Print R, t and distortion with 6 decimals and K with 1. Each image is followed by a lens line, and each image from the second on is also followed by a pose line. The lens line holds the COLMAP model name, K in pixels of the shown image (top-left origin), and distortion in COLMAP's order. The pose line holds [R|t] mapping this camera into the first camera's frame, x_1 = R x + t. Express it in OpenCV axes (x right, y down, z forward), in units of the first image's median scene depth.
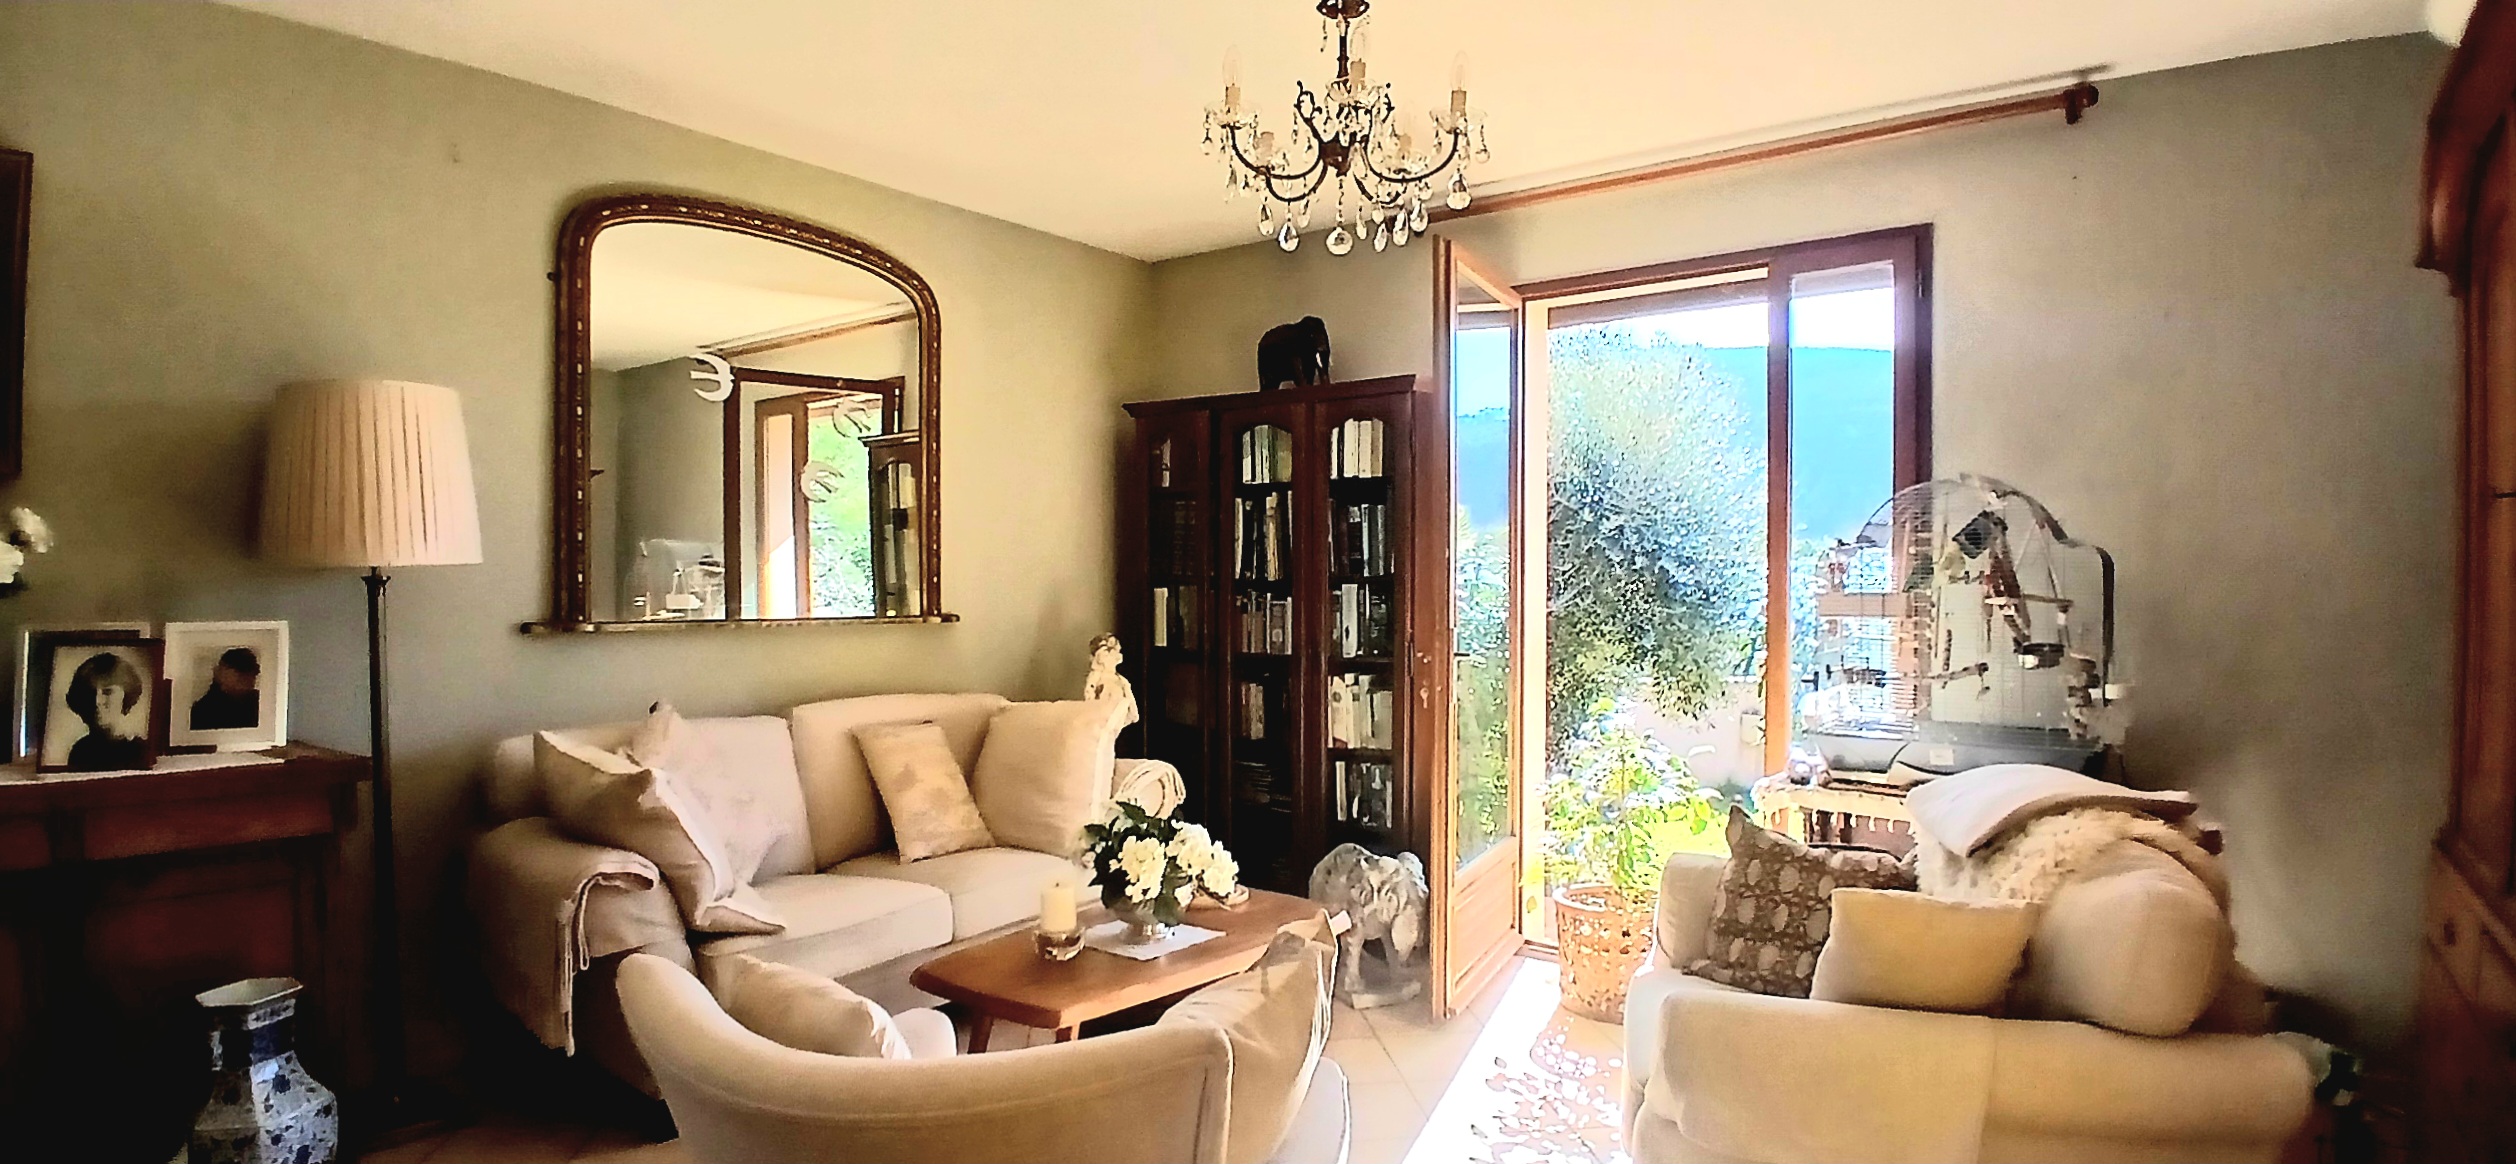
lens RADIAL K [[1265.2, 0, 1286.8], [0, 1265.2, 589.0], [0, 0, 1]] dist [-0.000954, -0.045482]
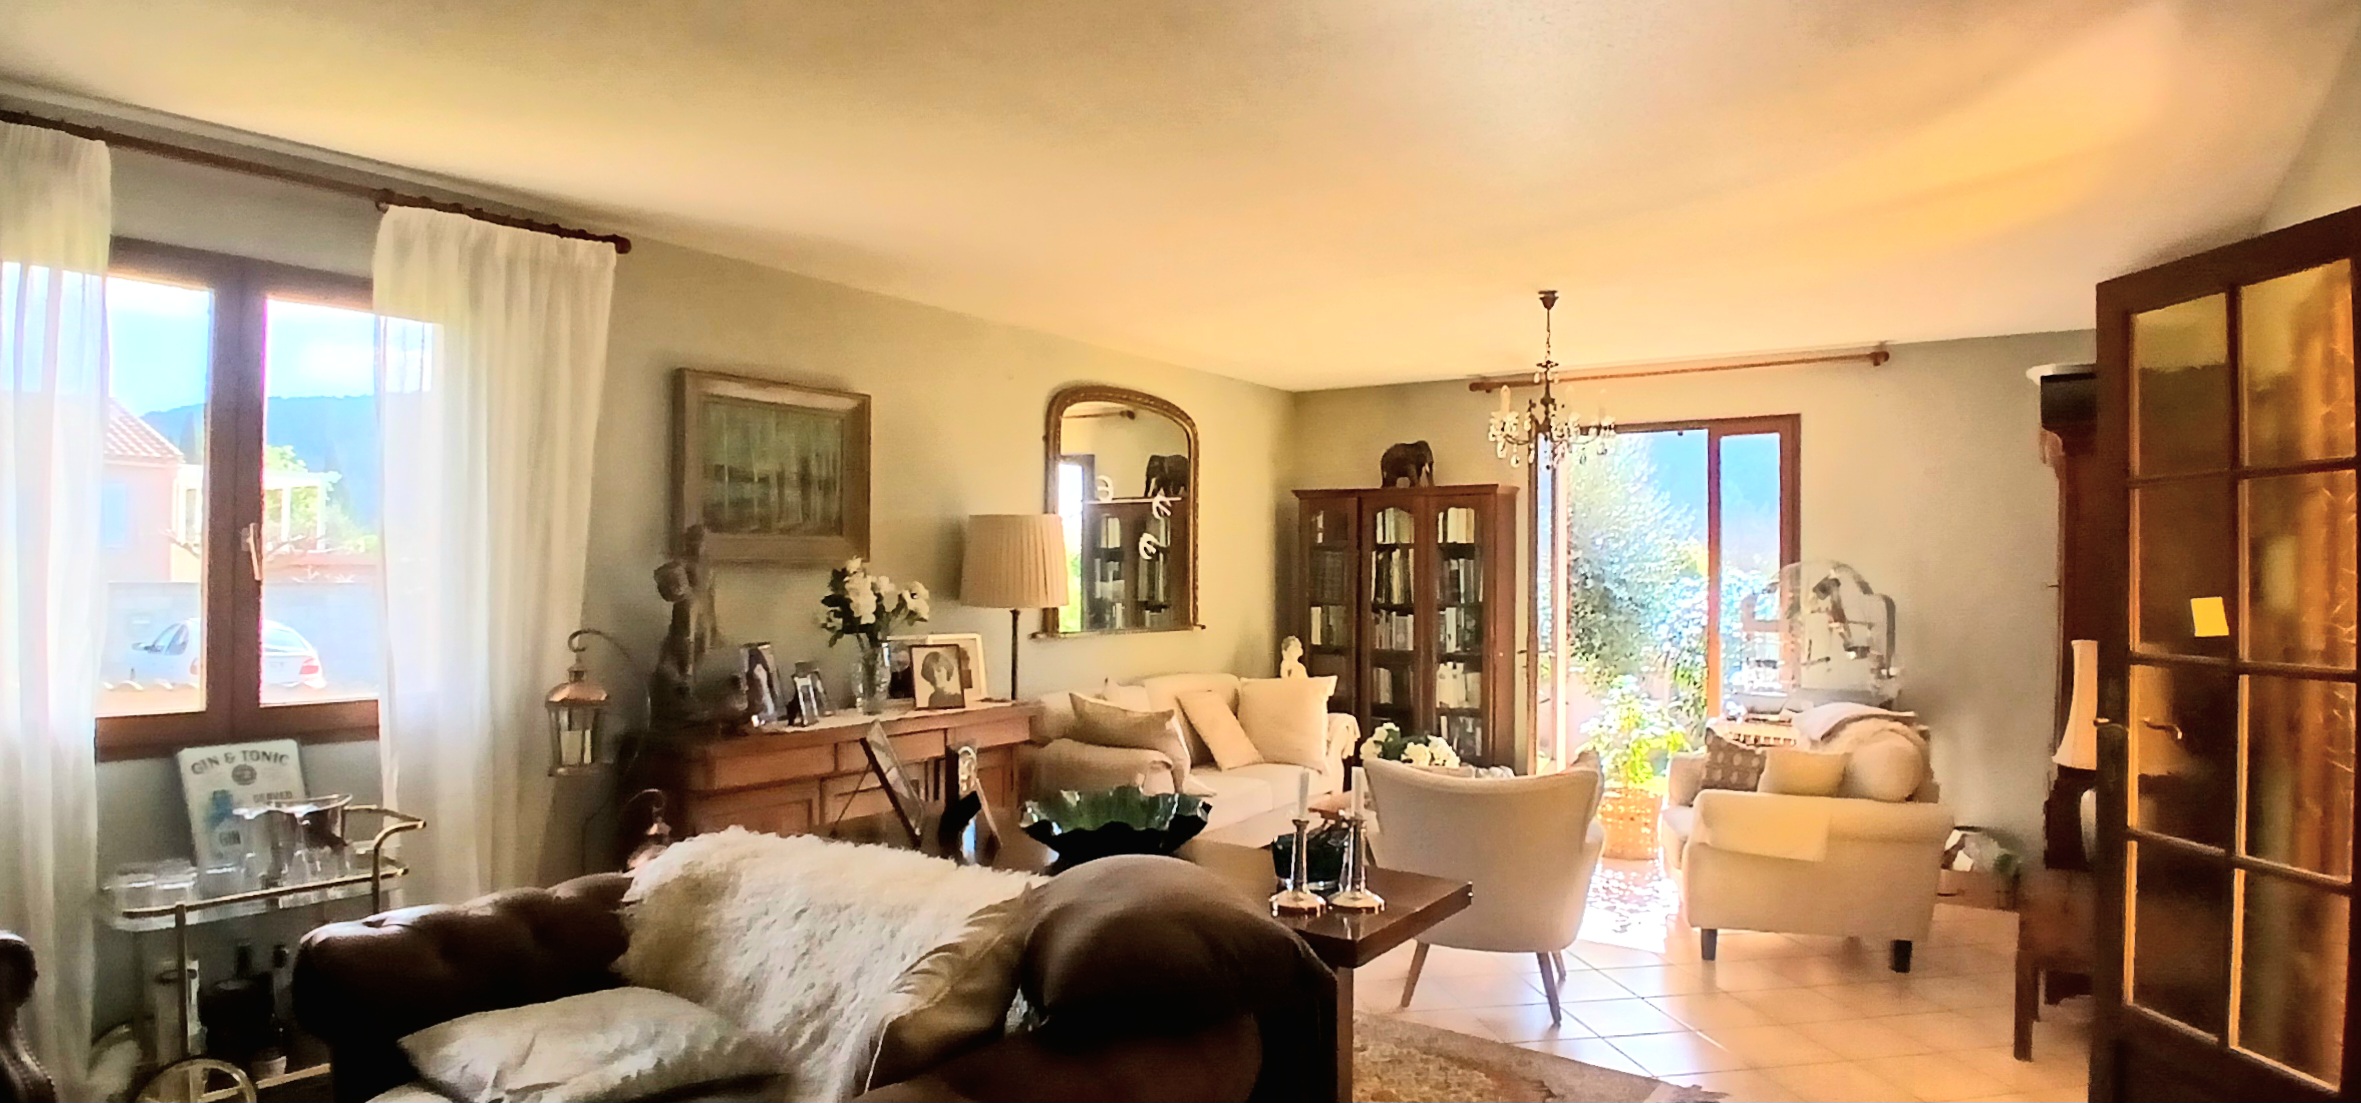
lens RADIAL K [[1278.6, 0, 1180.5], [0, 1278.6, 551.5], [0, 0, 1]] dist [-0.036729, -0.000191]
pose [[0.999600, 0.005349, 0.027757, -0.354345], [-0.004734, 0.999743, -0.022155, -0.038976], [-0.027869, 0.022015, 0.999369, -0.657063]]
